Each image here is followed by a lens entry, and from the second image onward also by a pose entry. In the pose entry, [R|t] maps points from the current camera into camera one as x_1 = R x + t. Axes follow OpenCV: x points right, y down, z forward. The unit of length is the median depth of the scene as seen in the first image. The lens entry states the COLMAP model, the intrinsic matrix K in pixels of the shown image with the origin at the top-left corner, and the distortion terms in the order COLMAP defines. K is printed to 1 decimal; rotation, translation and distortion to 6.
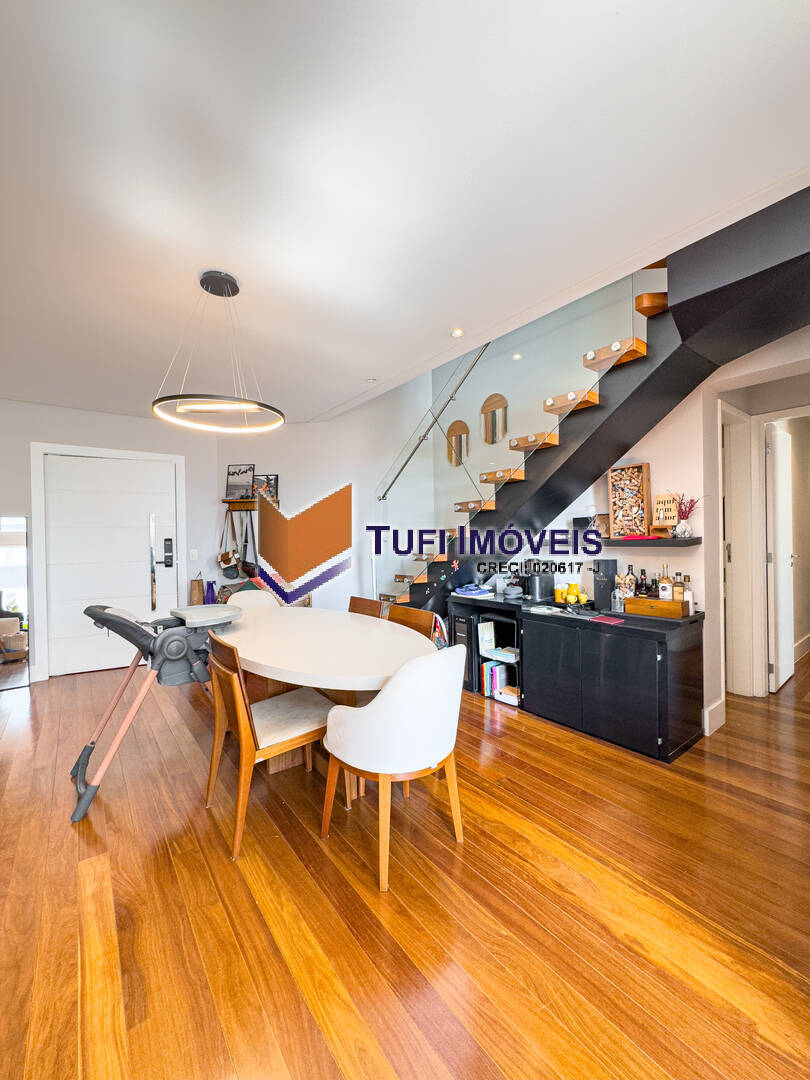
lens RADIAL K [[434.6, 0, 403.9], [0, 434.6, 538.9], [0, 0, 1]] dist [-0.001427, 0.000854]
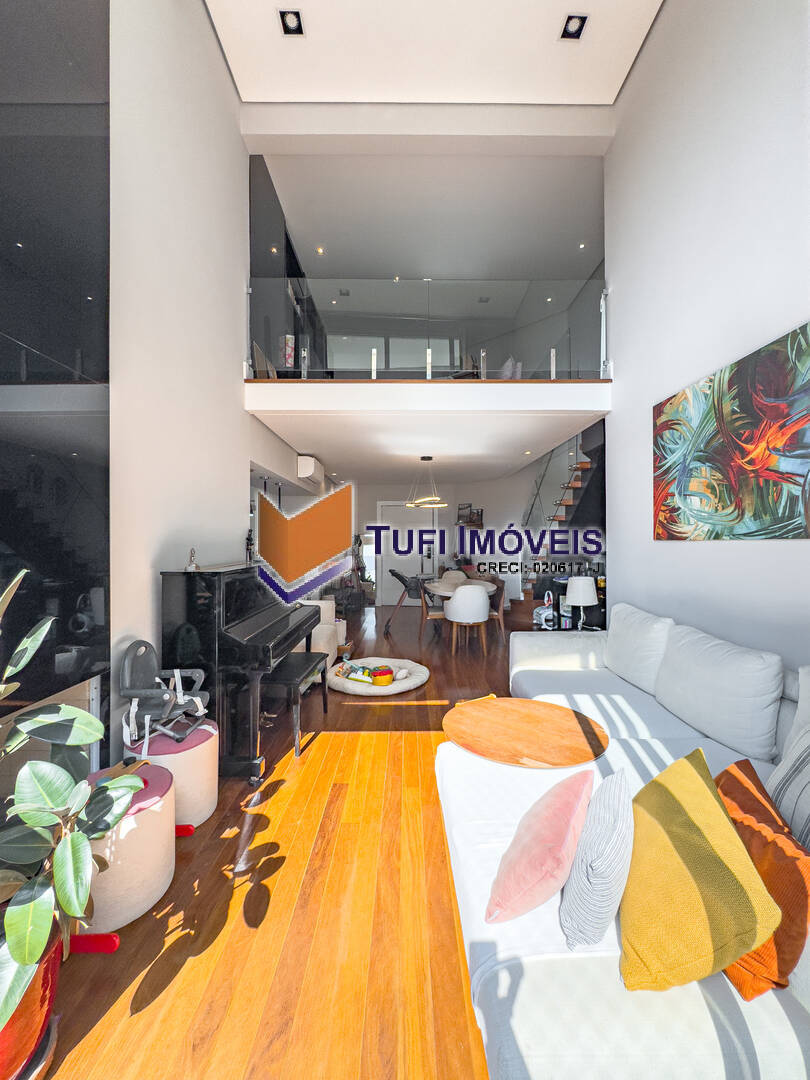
lens RADIAL K [[434.6, 0, 406.9], [0, 434.6, 539.4], [0, 0, 1]] dist [-0.001427, 0.000854]
pose [[0.798685, 0.015165, -0.601558, 0.656822], [-0.015648, 0.999868, 0.004429, -0.034127], [0.601545, 0.005876, 0.798817, -0.744403]]
